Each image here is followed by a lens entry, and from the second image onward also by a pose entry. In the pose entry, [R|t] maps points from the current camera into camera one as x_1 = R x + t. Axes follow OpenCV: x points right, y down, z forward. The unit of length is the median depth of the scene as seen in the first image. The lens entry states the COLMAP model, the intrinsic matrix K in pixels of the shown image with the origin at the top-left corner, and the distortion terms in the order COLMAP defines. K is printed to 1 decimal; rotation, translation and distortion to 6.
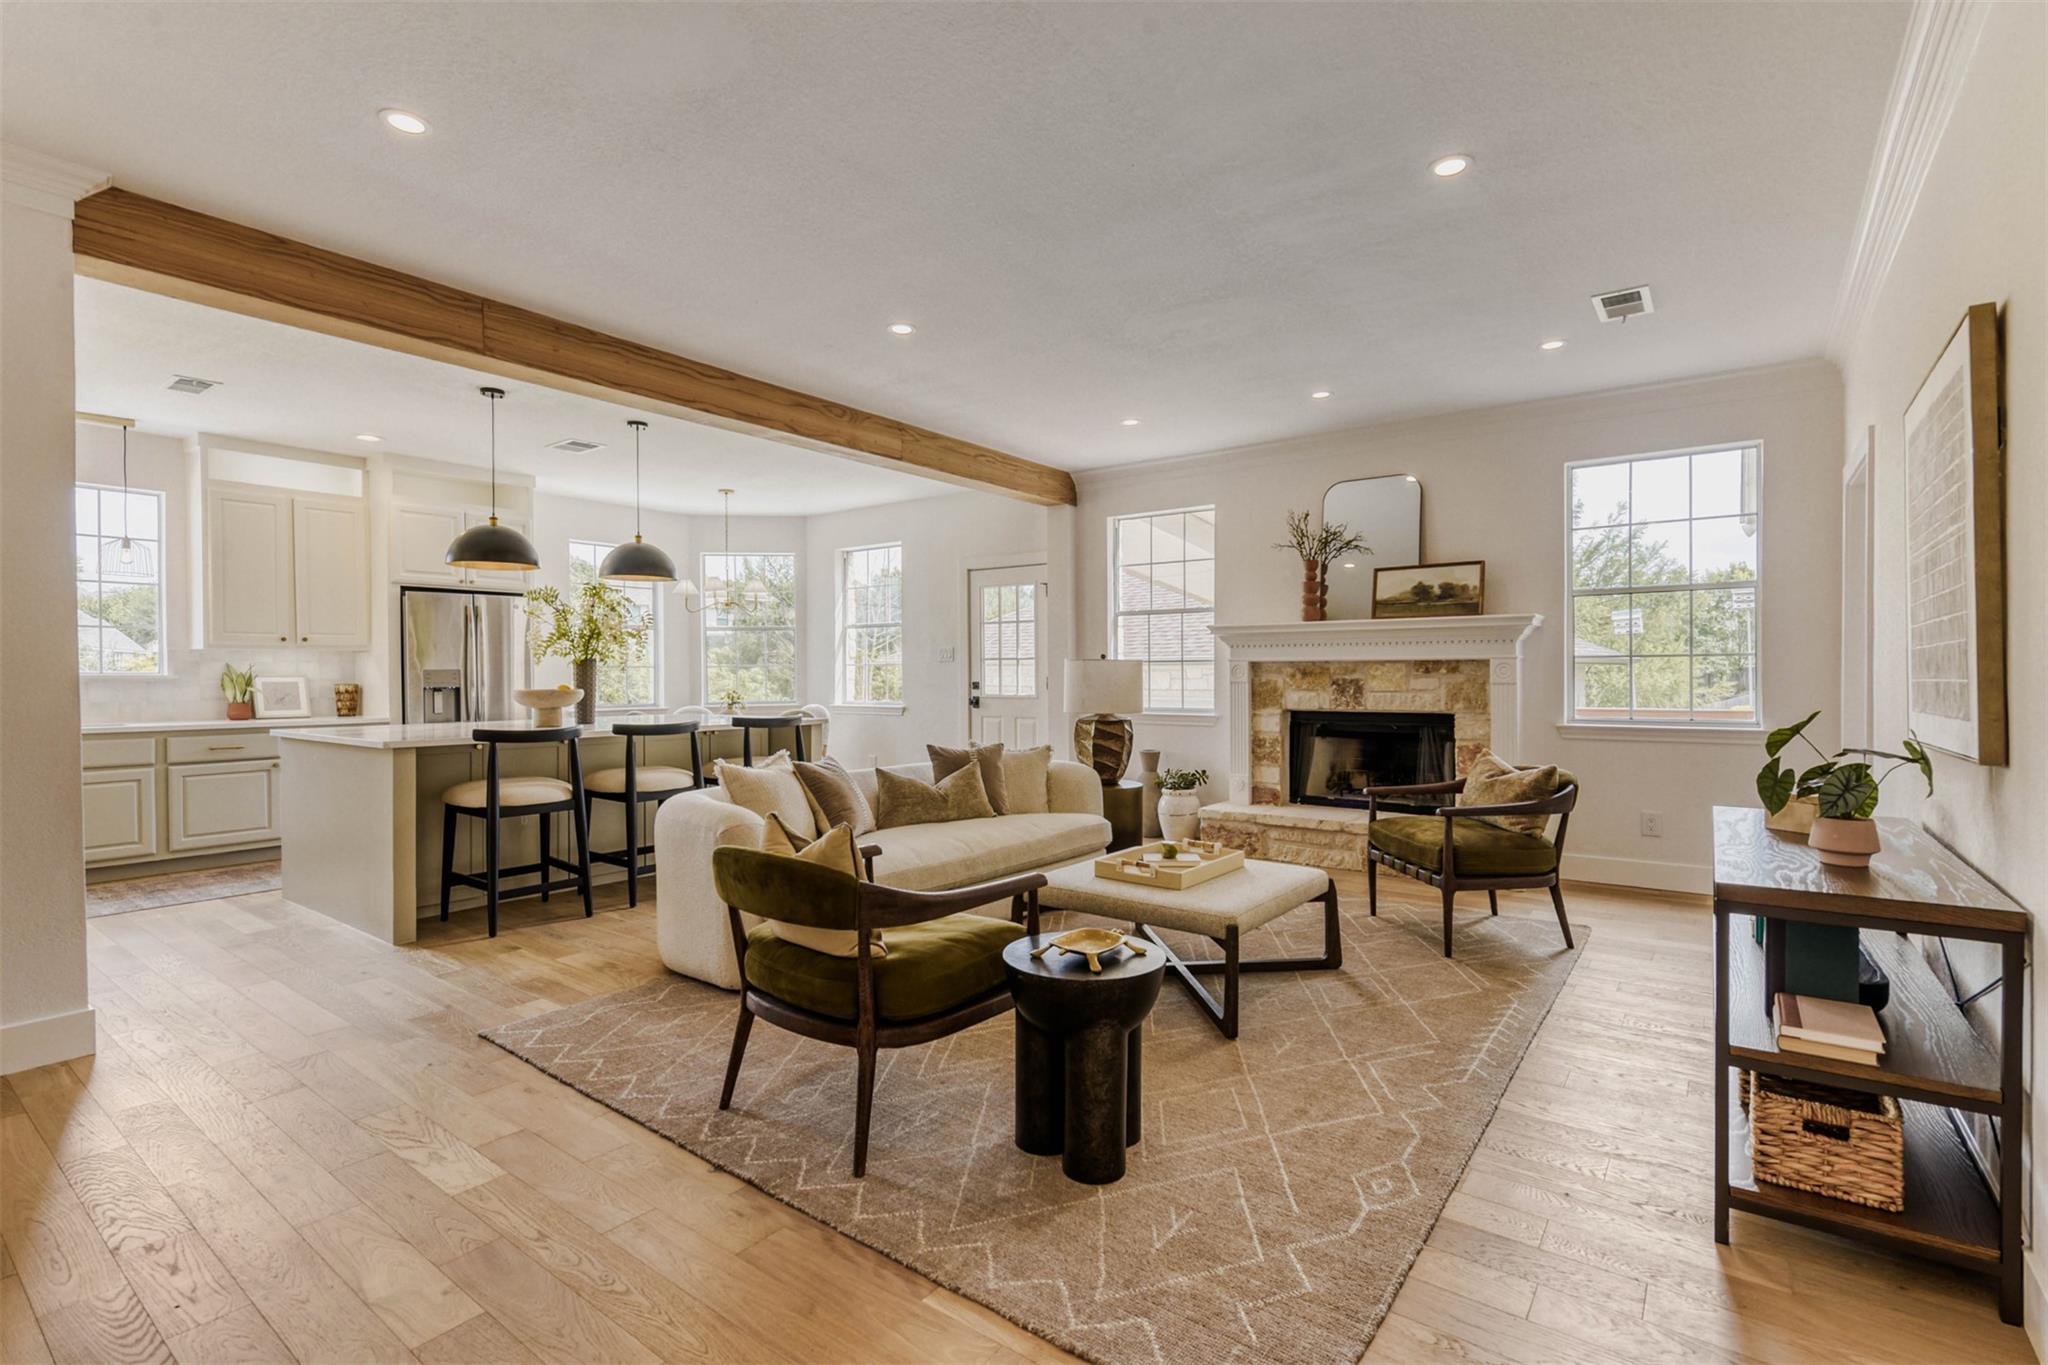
lens RADIAL K [[945.4, 0, 1022.5], [0, 945.4, 676.4], [0, 0, 1]] dist [-0.002223, -0.000038]
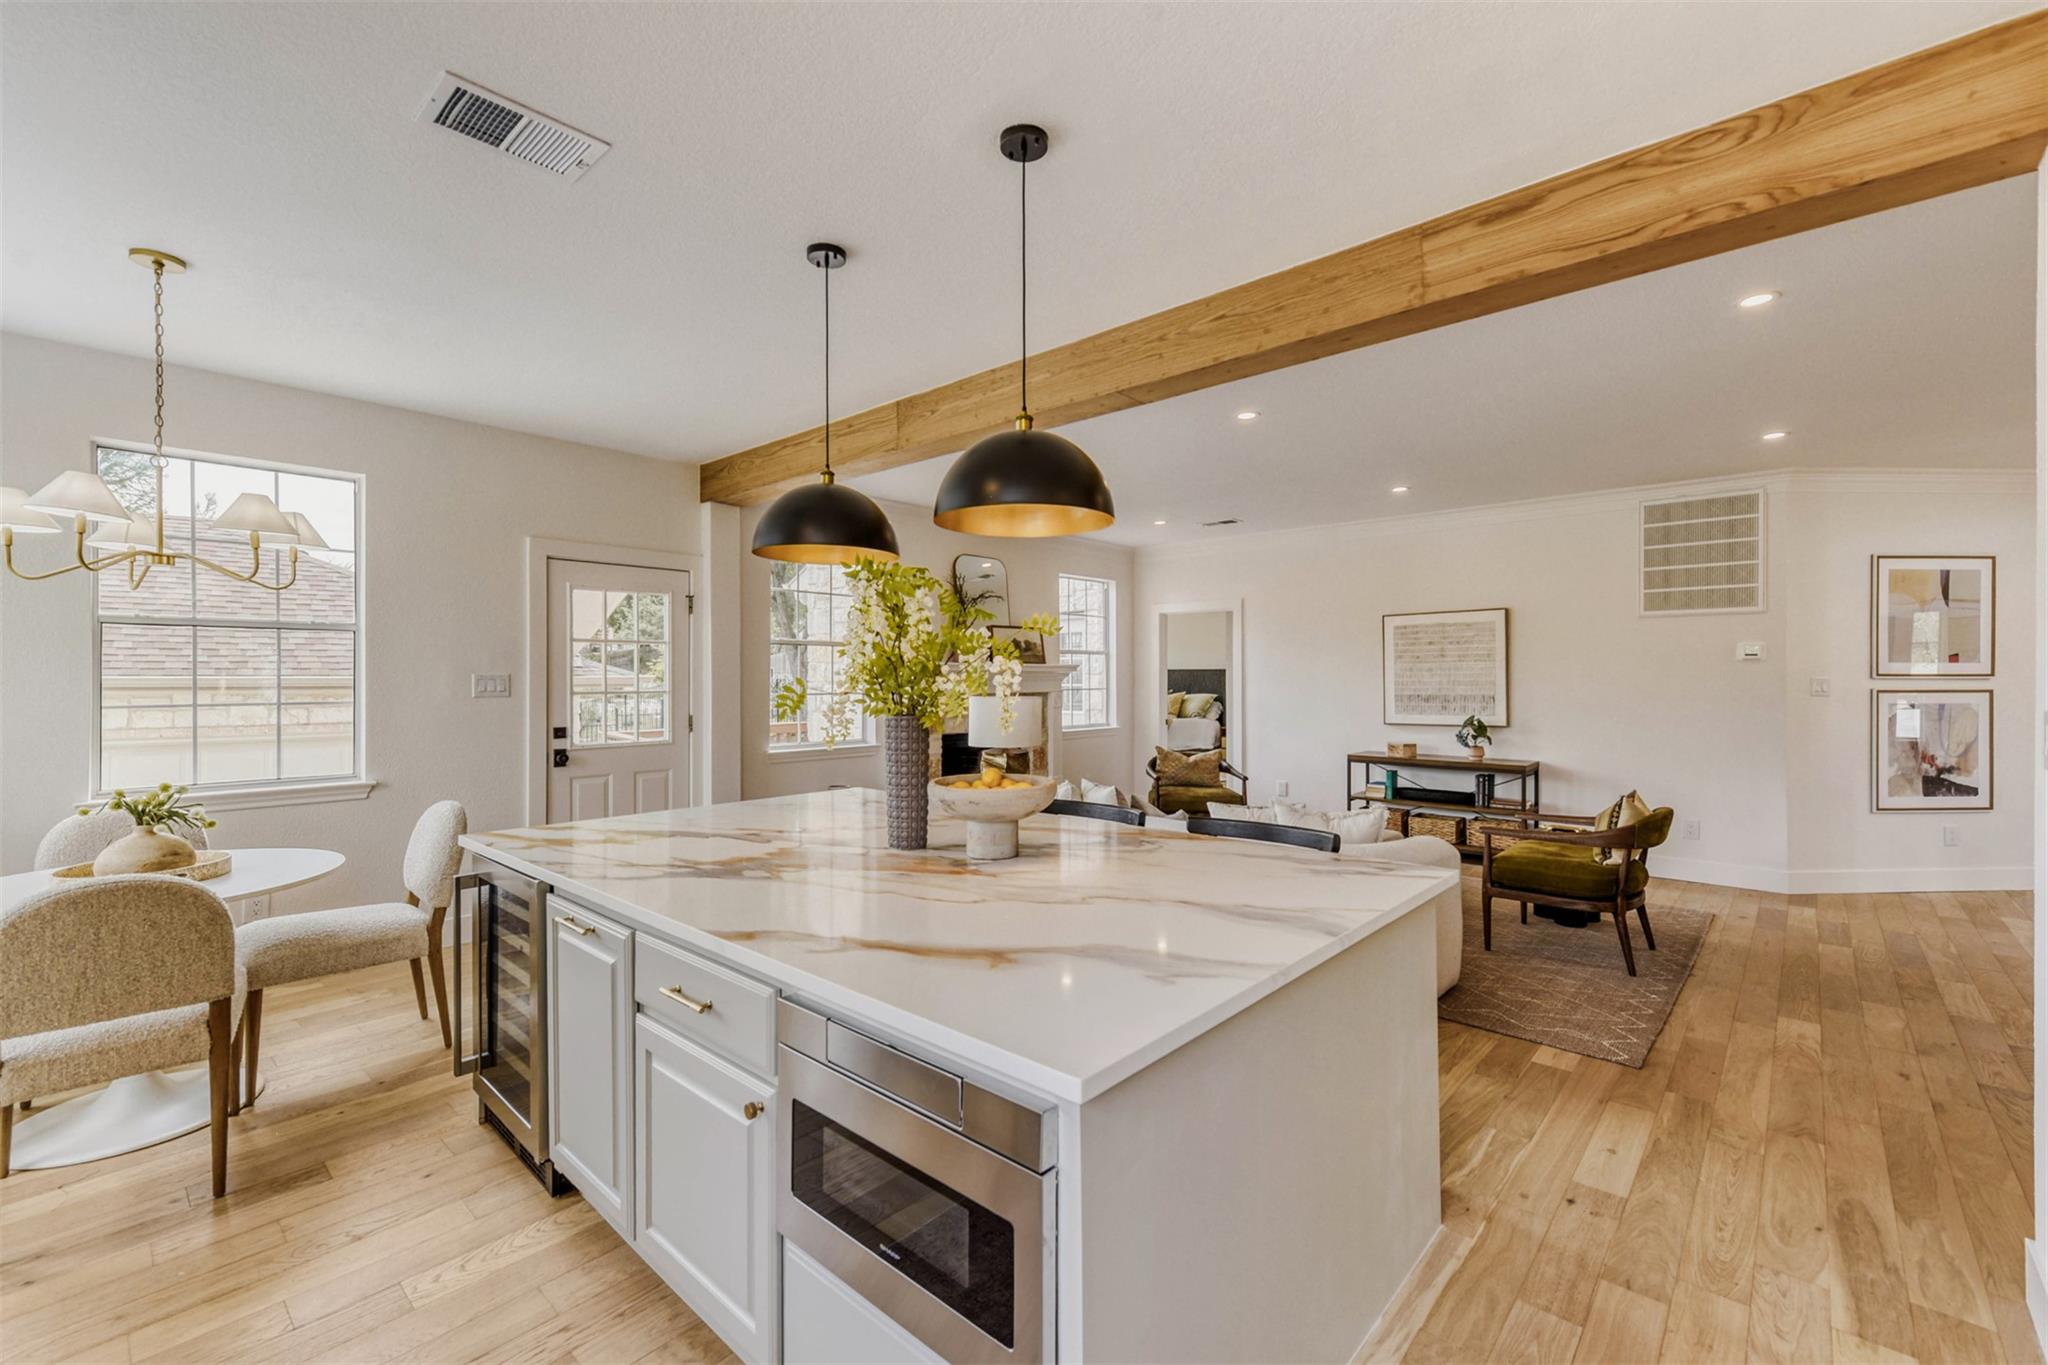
lens RADIAL K [[871.4, 0, 1019.9], [0, 871.4, 683.0], [0, 0, 1]] dist [-0.000450, 0.000266]
pose [[0.094581, 0.001044, 0.995517, -0.771085], [0.009481, 0.999953, -0.001950, -0.026068], [-0.995472, 0.009623, 0.094567, 0.762905]]
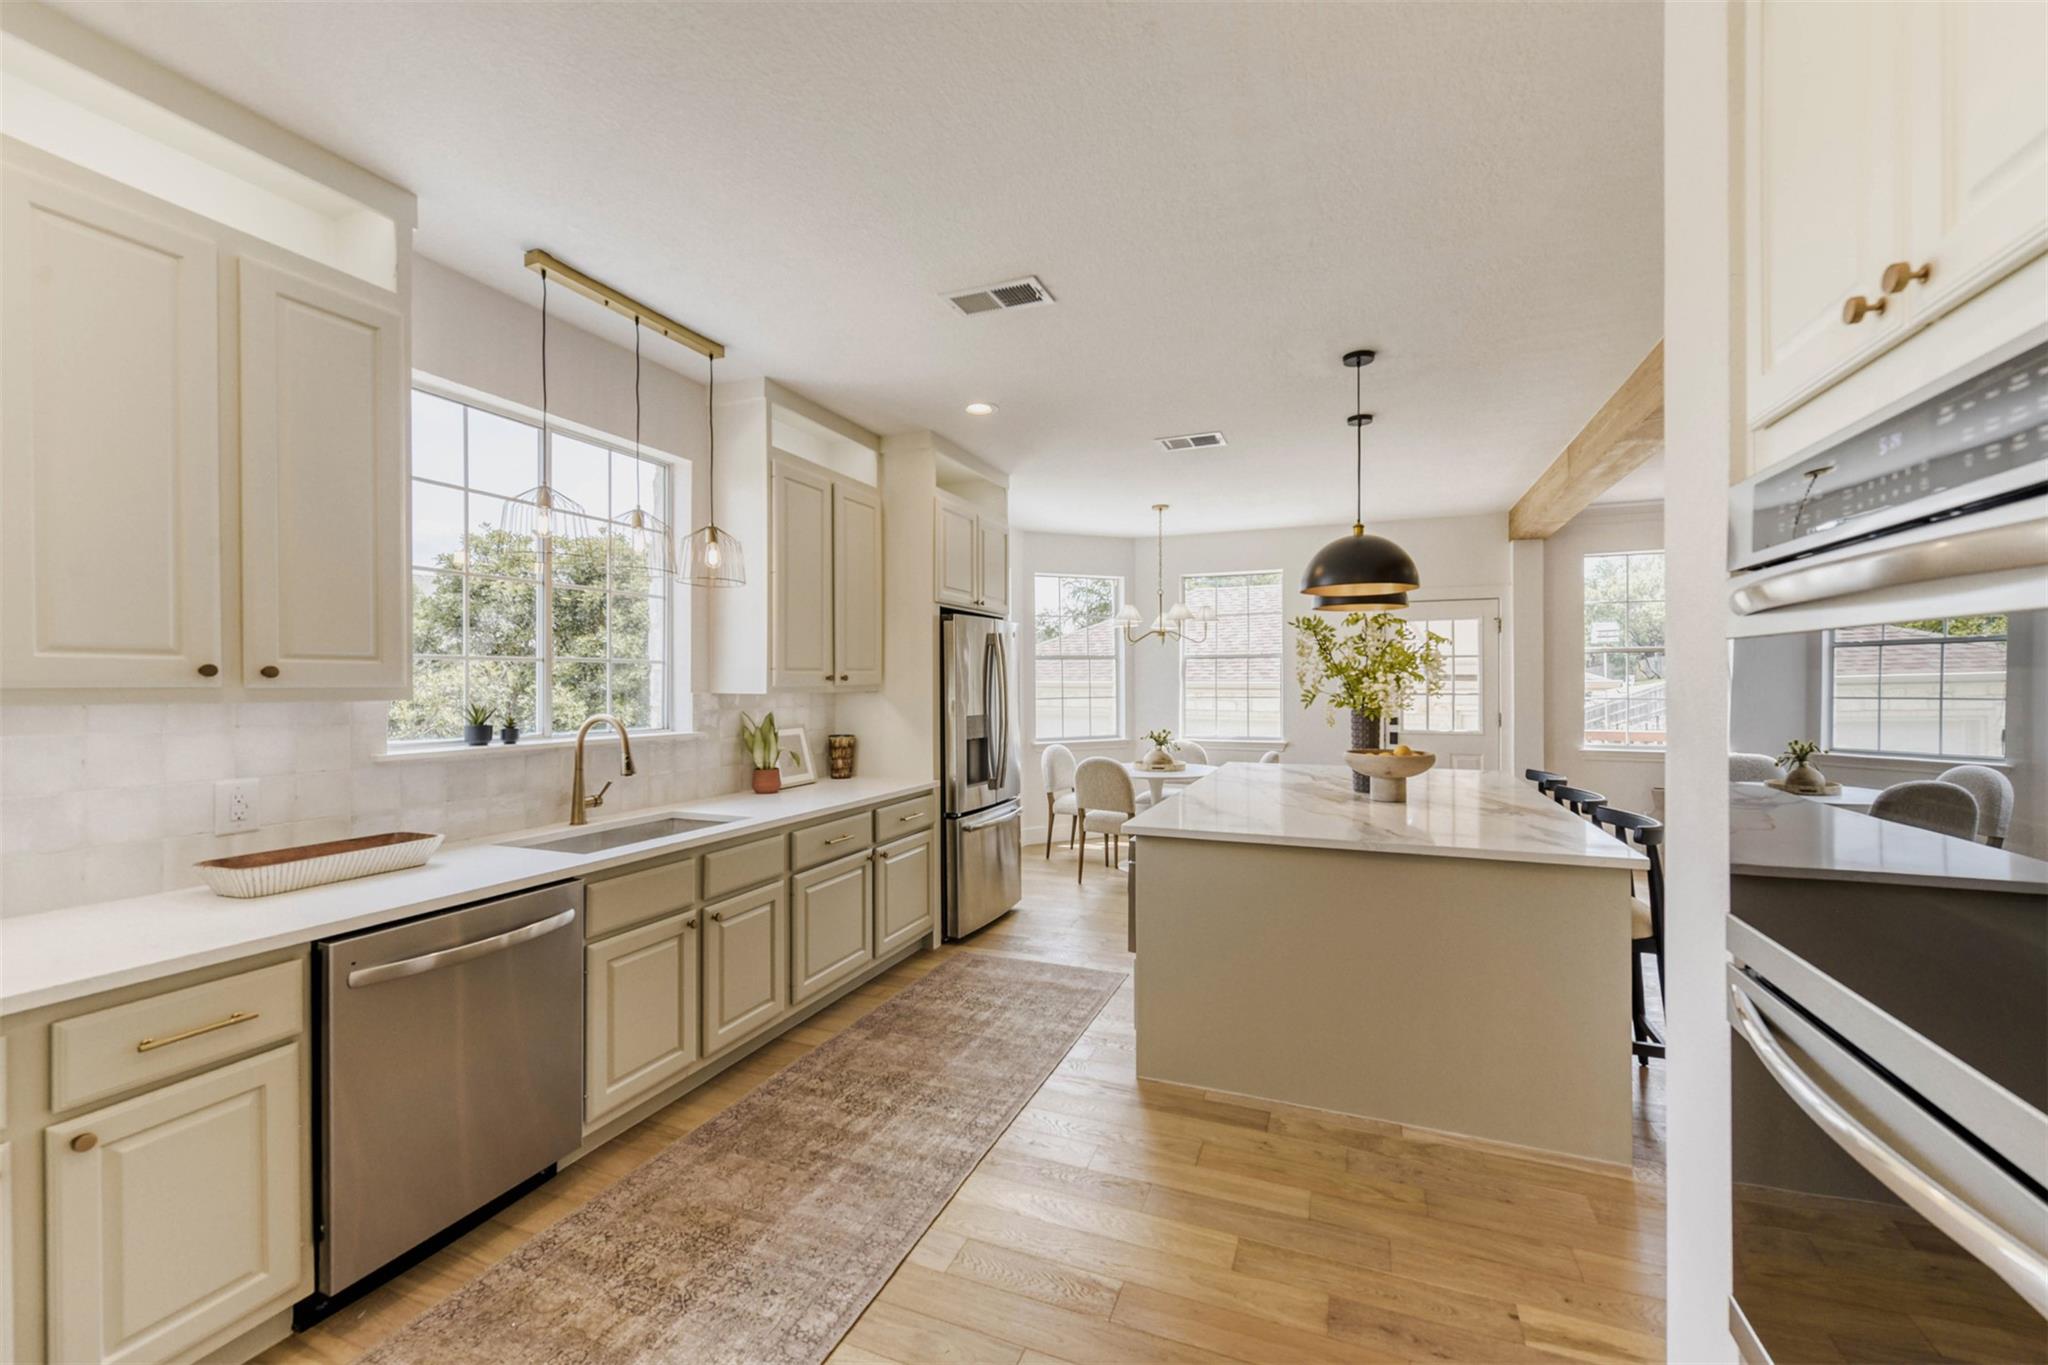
lens RADIAL K [[832.8, 0, 1030.0], [0, 832.8, 683.7], [0, 0, 1]] dist [-0.000699, -0.000017]
pose [[0.961447, -0.000090, 0.274991, -0.794158], [0.001996, 0.999976, -0.006651, -0.029808], [-0.274984, 0.006944, 0.961424, 0.341910]]
